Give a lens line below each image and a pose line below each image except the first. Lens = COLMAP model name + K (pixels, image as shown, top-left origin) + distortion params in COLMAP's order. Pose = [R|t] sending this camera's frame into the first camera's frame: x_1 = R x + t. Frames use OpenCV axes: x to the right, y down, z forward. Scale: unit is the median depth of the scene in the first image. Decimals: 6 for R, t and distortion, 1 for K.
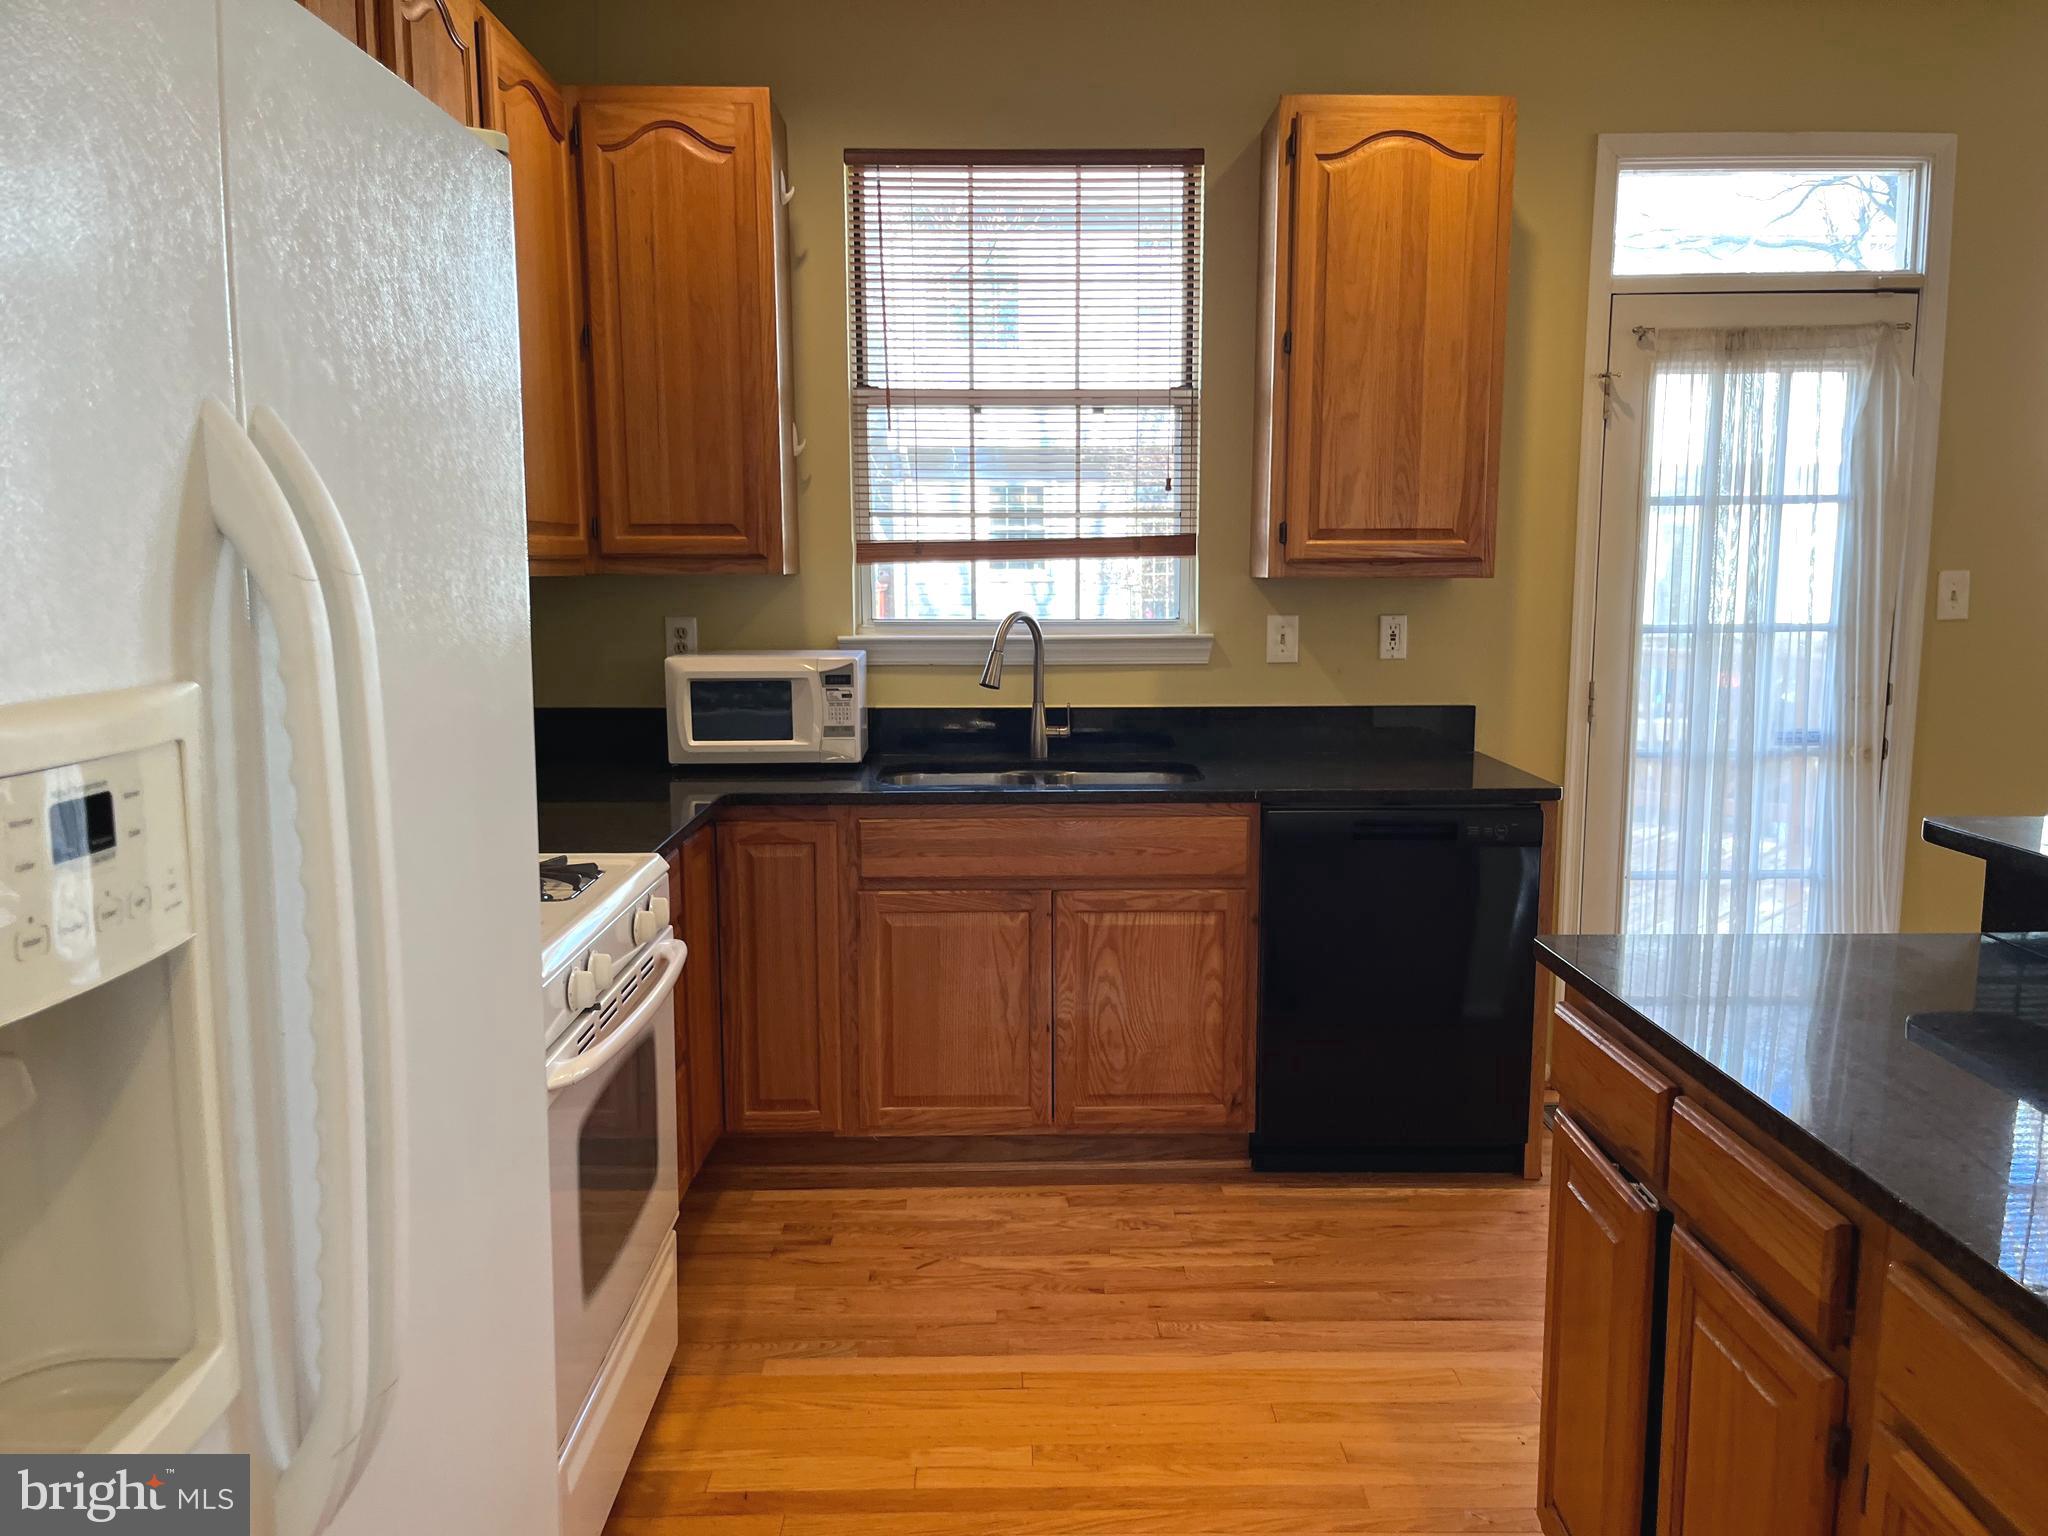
lens RADIAL K [[1551.6, 0, 1038.3], [0, 1551.6, 778.3], [0, 0, 1]] dist [0.054012, -0.073019]
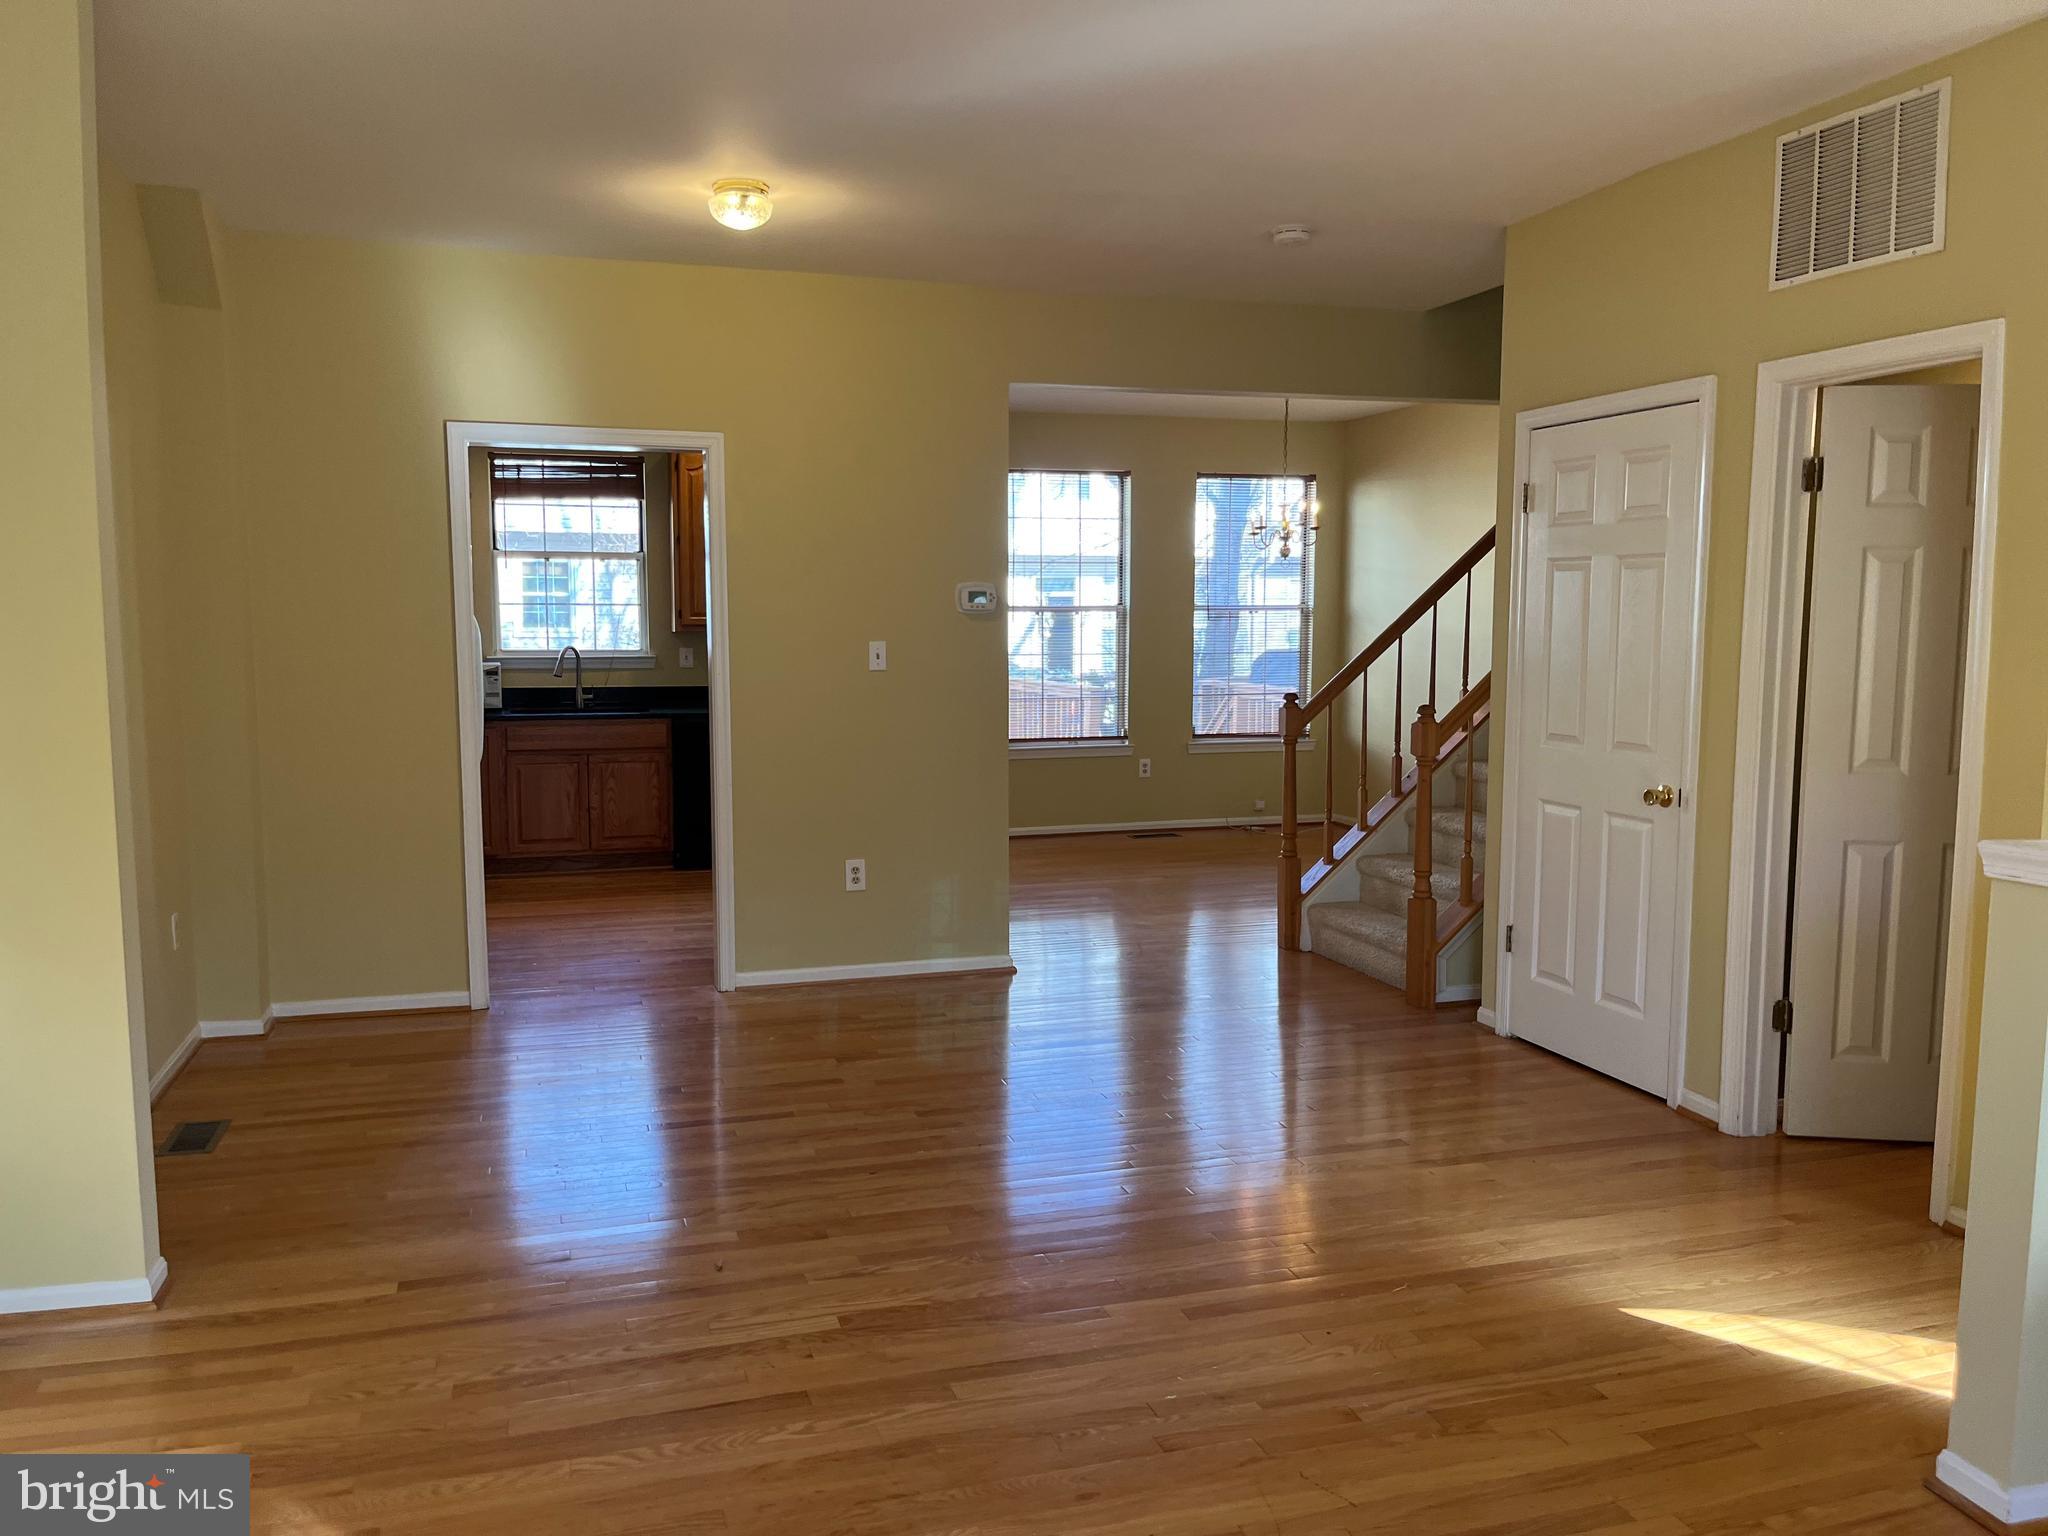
lens RADIAL K [[1551.6, 0, 1022.2], [0, 1551.6, 770.2], [0, 0, 1]] dist [0.054012, -0.073019]
pose [[0.960743, -0.023964, 0.276403, -0.011618], [0.036733, 0.998479, -0.041114, 0.217778], [-0.274998, 0.049653, 0.960162, -1.550216]]
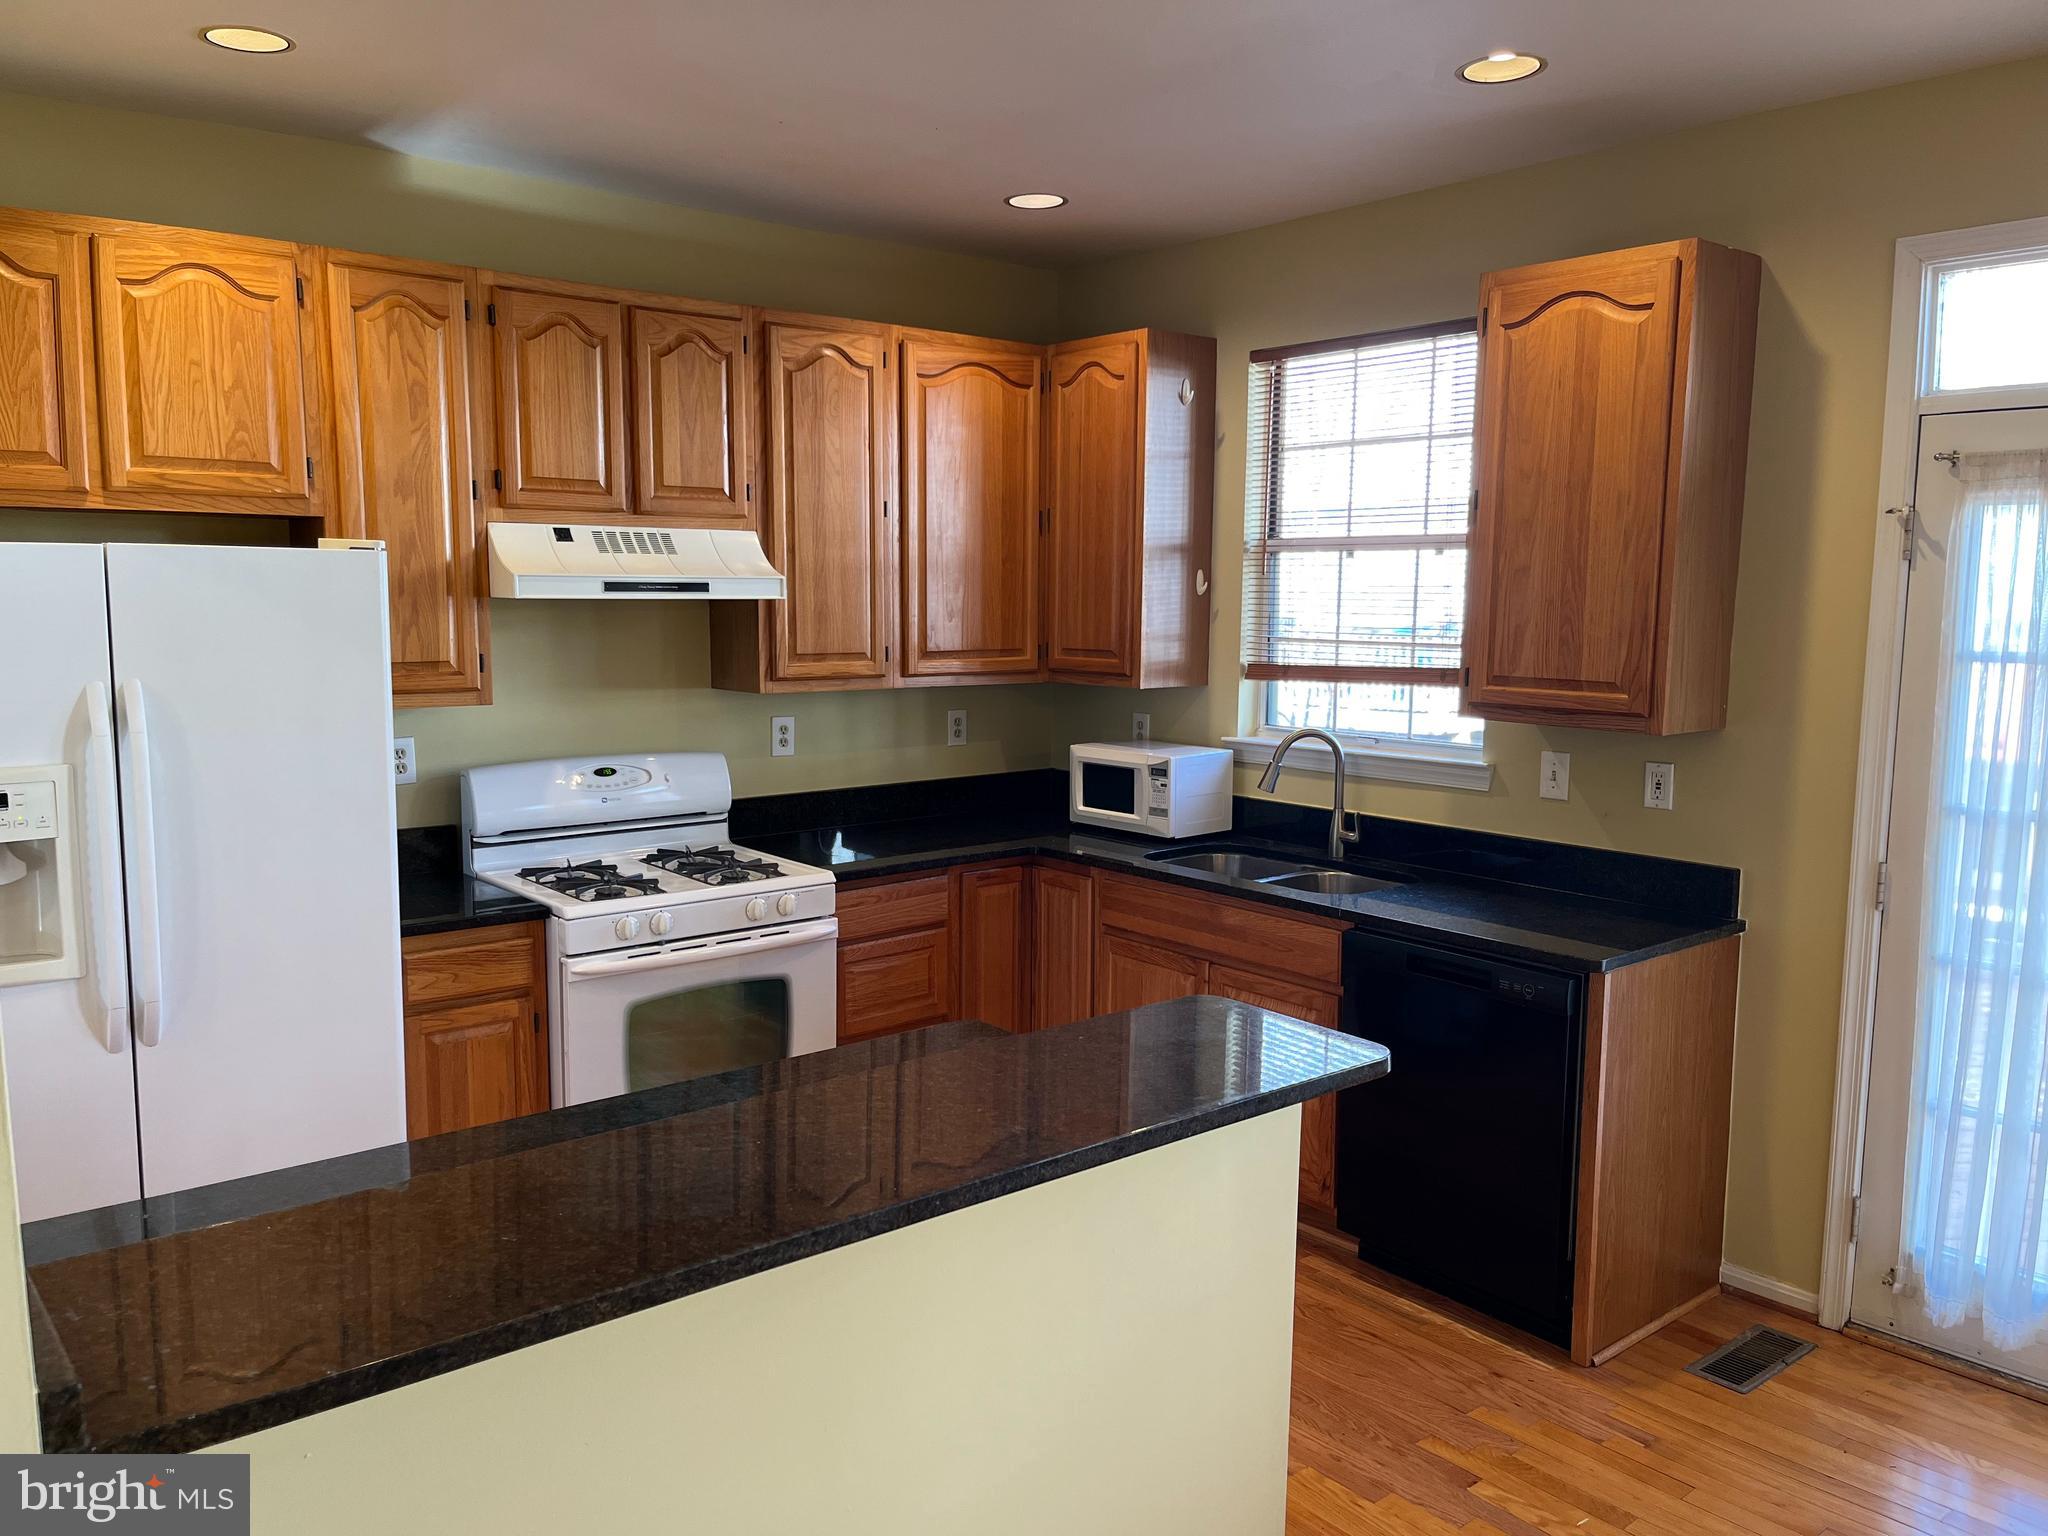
lens RADIAL K [[1551.6, 0, 1023.9], [0, 1551.6, 772.9], [0, 0, 1]] dist [0.054012, -0.073019]
pose [[0.619507, 0.100598, -0.778518, 0.802997], [-0.119205, 0.992309, 0.033367, -0.092522], [0.775887, 0.072132, 0.626734, 0.106284]]
